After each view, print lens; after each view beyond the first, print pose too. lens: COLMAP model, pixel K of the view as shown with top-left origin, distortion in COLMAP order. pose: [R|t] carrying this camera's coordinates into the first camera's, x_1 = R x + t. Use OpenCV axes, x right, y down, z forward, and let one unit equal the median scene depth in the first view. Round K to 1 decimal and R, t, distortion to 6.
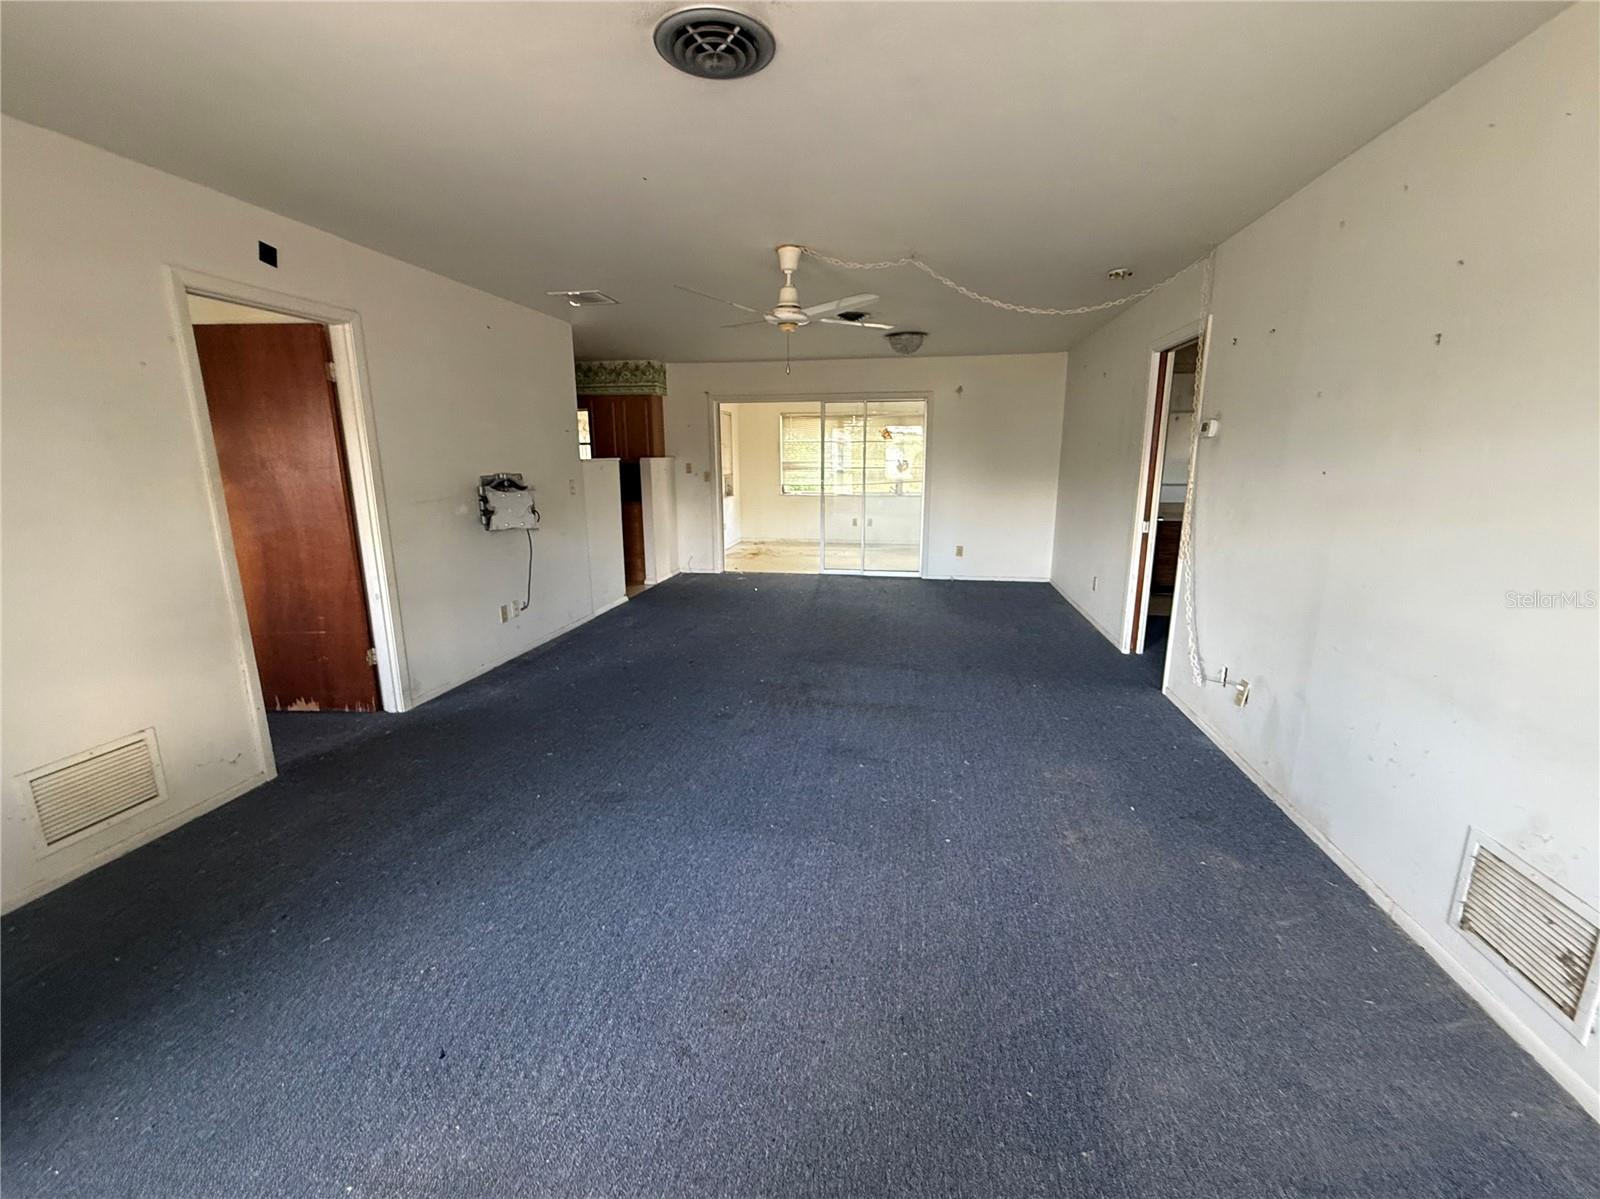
lens RADIAL K [[653.7, 0, 806.0], [0, 653.7, 595.9], [0, 0, 1]] dist [0.003396, 0.000173]
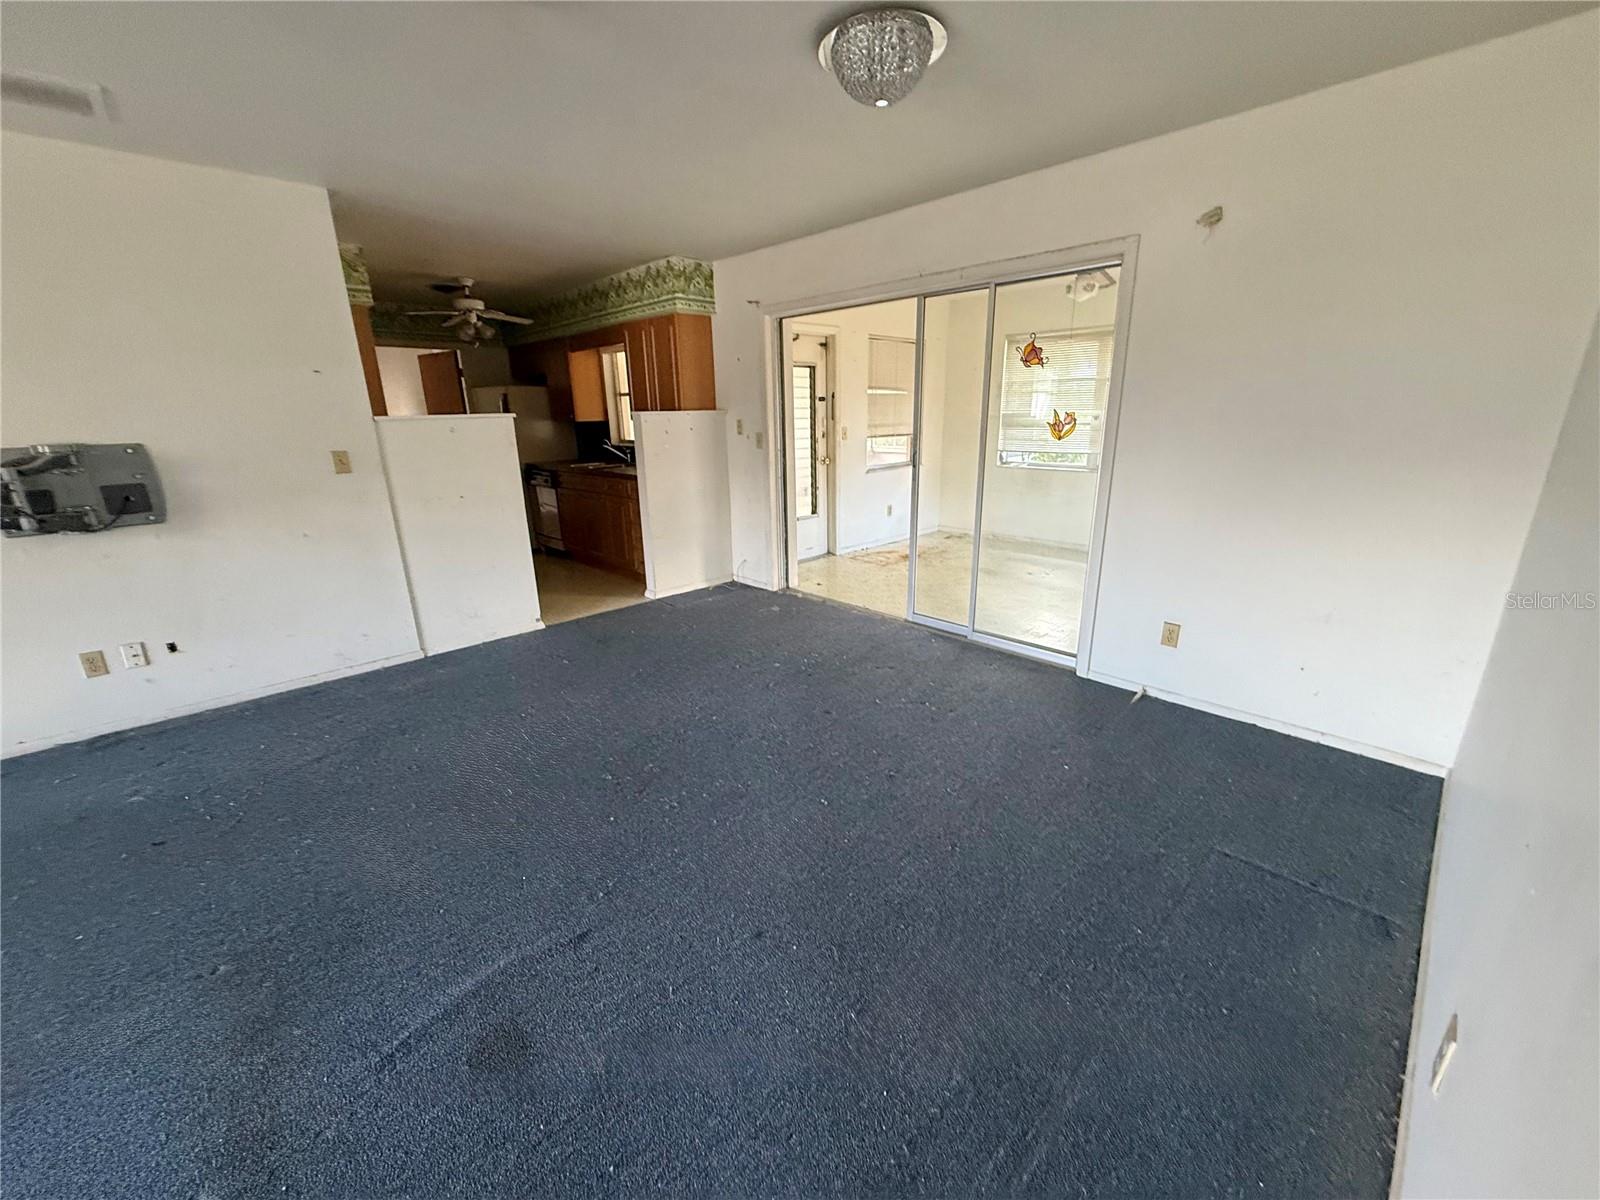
lens RADIAL K [[636.3, 0, 800.0], [0, 636.3, 600.0], [0, 0, 1]] dist [0.002304, 0.000173]
pose [[0.809549, 0.159110, -0.565079, 0.270588], [-0.110880, 0.986687, 0.118972, -0.112929], [0.576486, -0.033658, 0.816414, 0.536819]]
